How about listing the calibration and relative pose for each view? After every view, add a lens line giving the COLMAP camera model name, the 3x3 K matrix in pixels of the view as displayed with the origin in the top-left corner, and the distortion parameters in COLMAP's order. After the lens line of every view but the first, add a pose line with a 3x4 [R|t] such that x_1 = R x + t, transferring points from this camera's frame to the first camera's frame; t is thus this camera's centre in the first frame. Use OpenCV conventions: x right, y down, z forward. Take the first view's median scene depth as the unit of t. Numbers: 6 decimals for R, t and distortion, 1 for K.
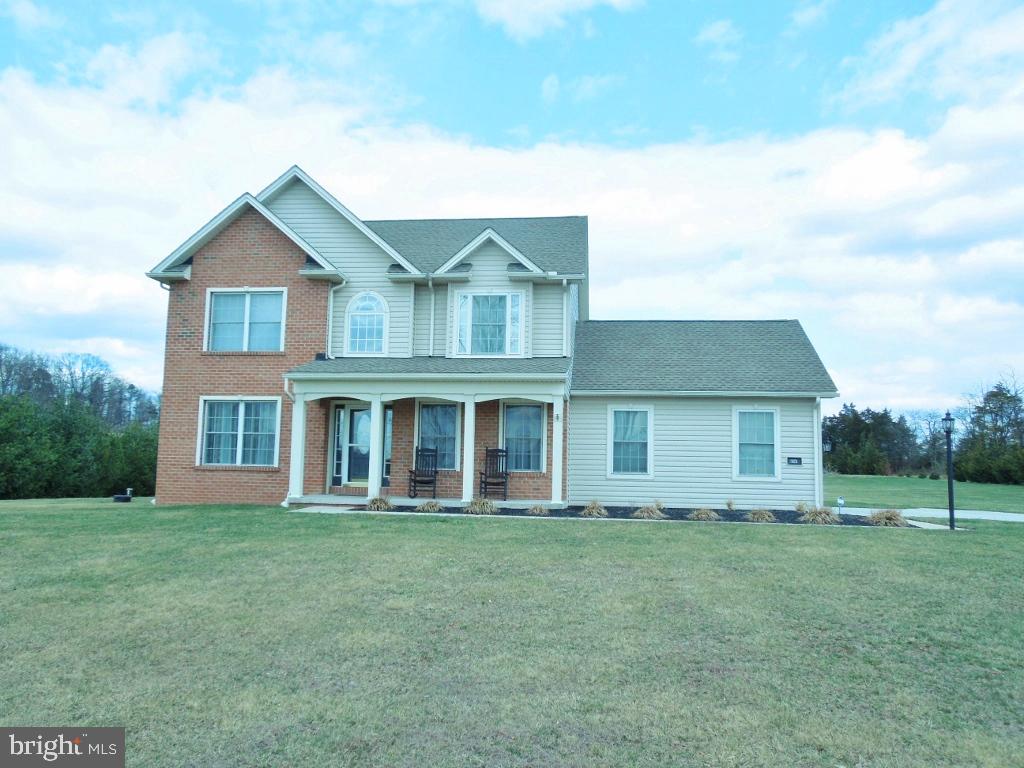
lens RADIAL K [[778.0, 0, 512.0], [0, 778.0, 384.0], [0, 0, 1]] dist [-0.008267, 0.007003]
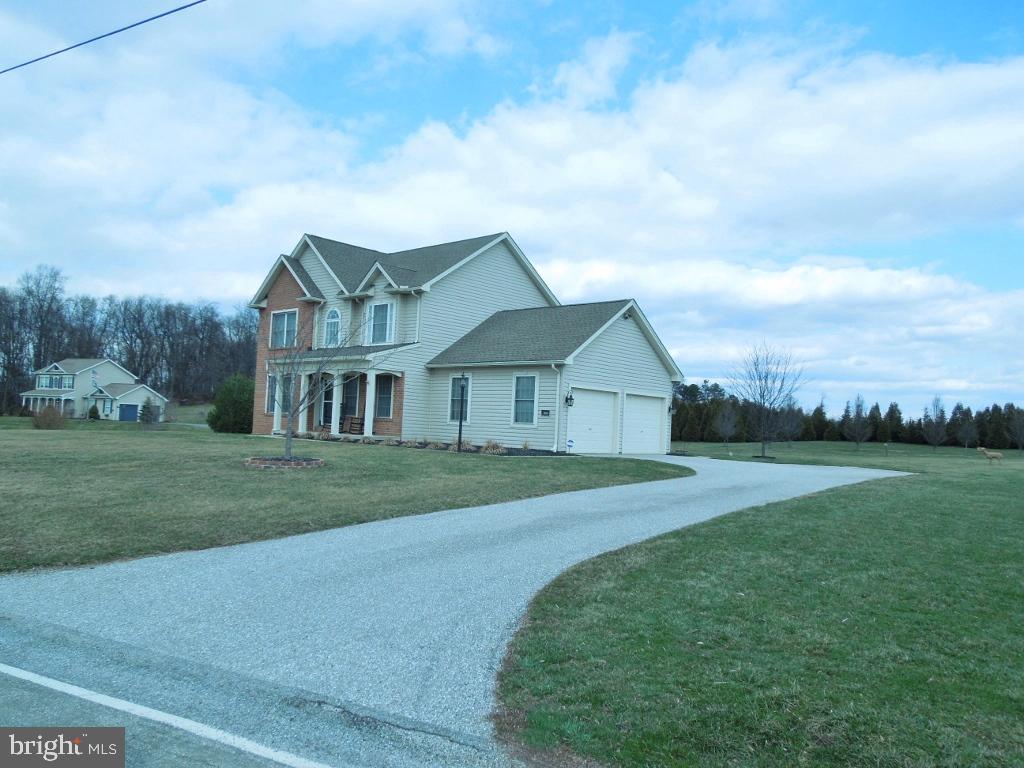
lens RADIAL K [[807.8, 0, 512.0], [0, 807.8, 384.0], [0, 0, 1]] dist [0.006256, 0.005039]
pose [[0.807744, -0.014663, -0.589351, 1.114301], [0.036928, 0.998986, 0.025757, 0.011533], [0.588375, -0.042569, 0.807467, -0.147811]]
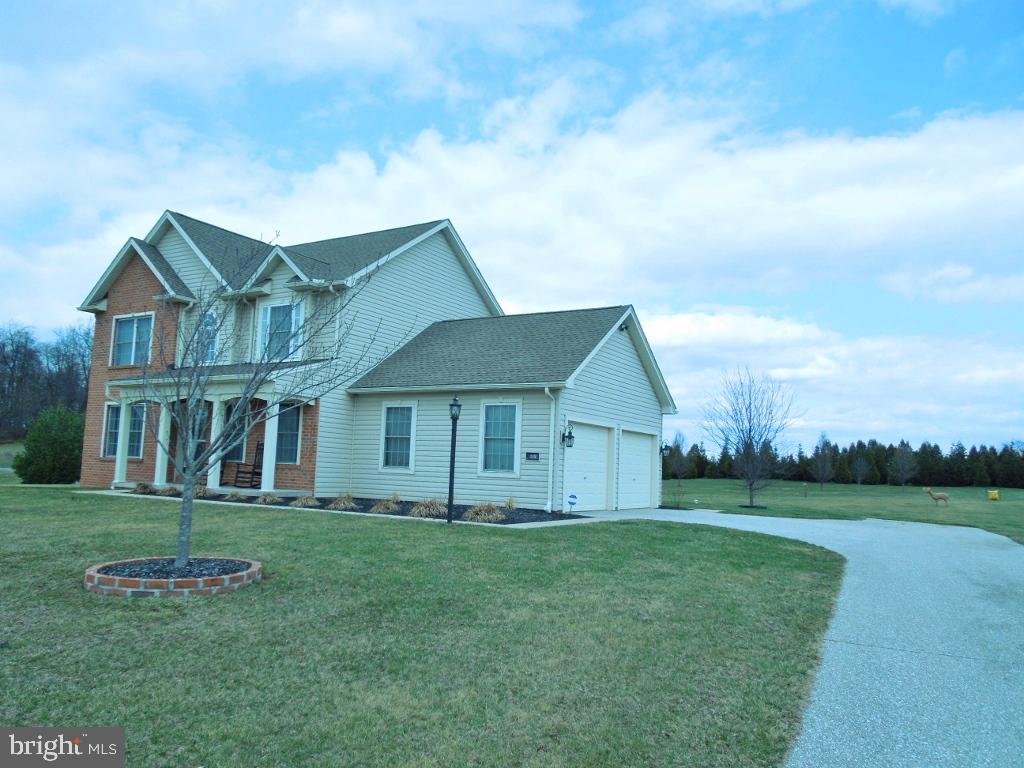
lens RADIAL K [[778.0, 0, 512.0], [0, 778.0, 384.0], [0, 0, 1]] dist [-0.008267, 0.007003]
pose [[0.910753, -0.032546, -0.411668, 0.717577], [0.028524, 0.999466, -0.015911, 0.024751], [0.411966, 0.002749, 0.911195, 0.122628]]
